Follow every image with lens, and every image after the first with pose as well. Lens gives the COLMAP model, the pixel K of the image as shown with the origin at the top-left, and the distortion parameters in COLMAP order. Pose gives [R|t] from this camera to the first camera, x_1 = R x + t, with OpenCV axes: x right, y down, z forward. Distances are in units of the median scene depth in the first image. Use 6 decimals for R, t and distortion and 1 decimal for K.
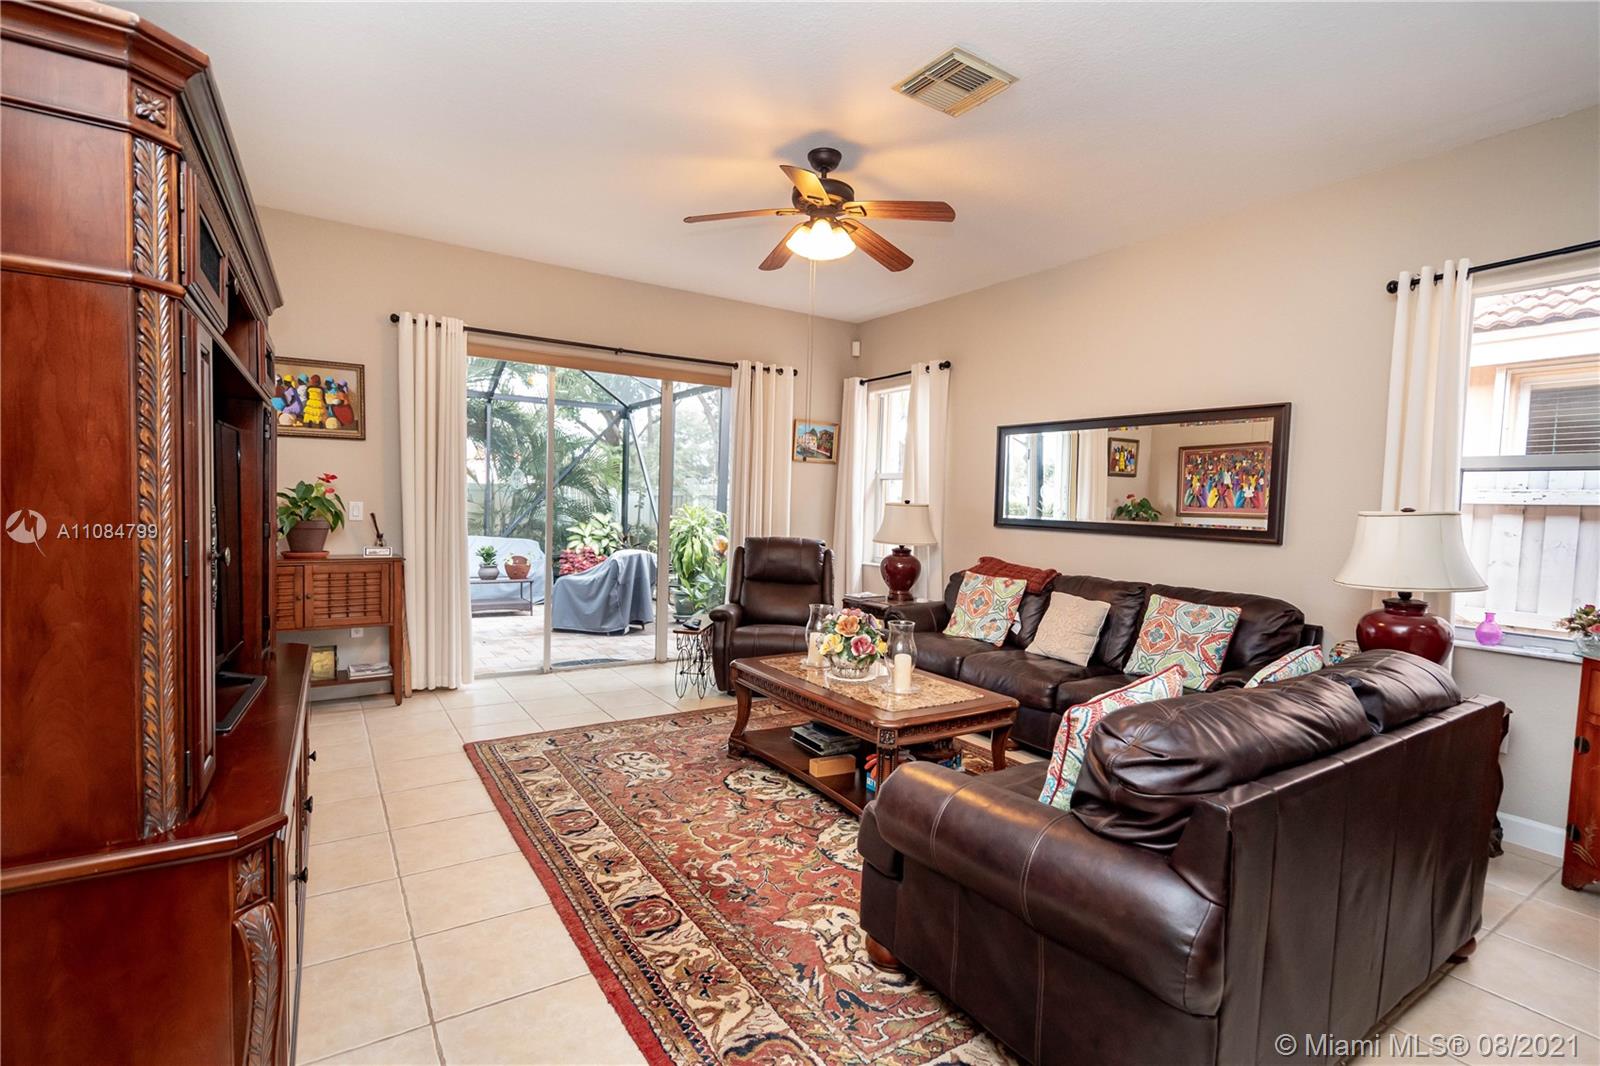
lens RADIAL K [[728.7, 0, 800.0], [0, 728.7, 533.0], [0, 0, 1]] dist [-0.000747, -0.000037]
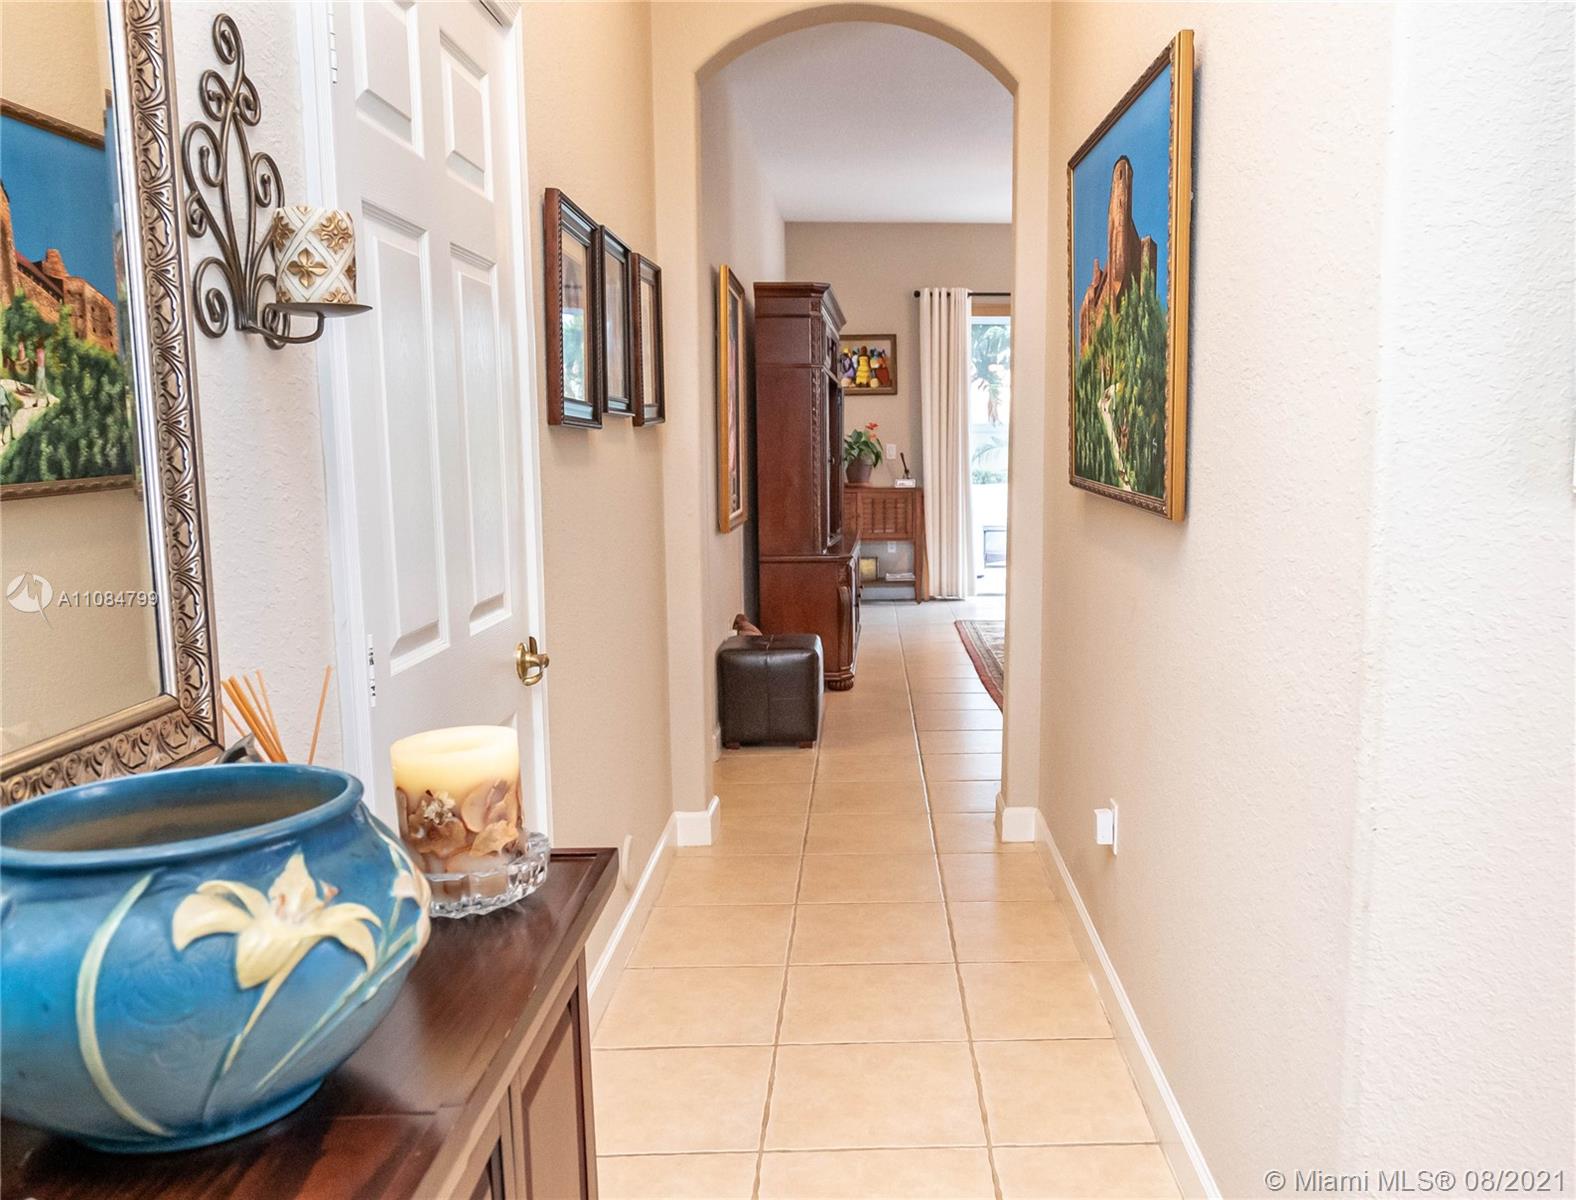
lens RADIAL K [[1340.2, 0, 788.0], [0, 1340.2, 600.0], [0, 0, 1]] dist [-0.006688, -0.000872]
pose [[0.803756, 0.042653, -0.593428, 0.657714], [0.005383, 0.996865, 0.078942, 0.043697], [0.594935, -0.066645, 0.801006, -1.015594]]
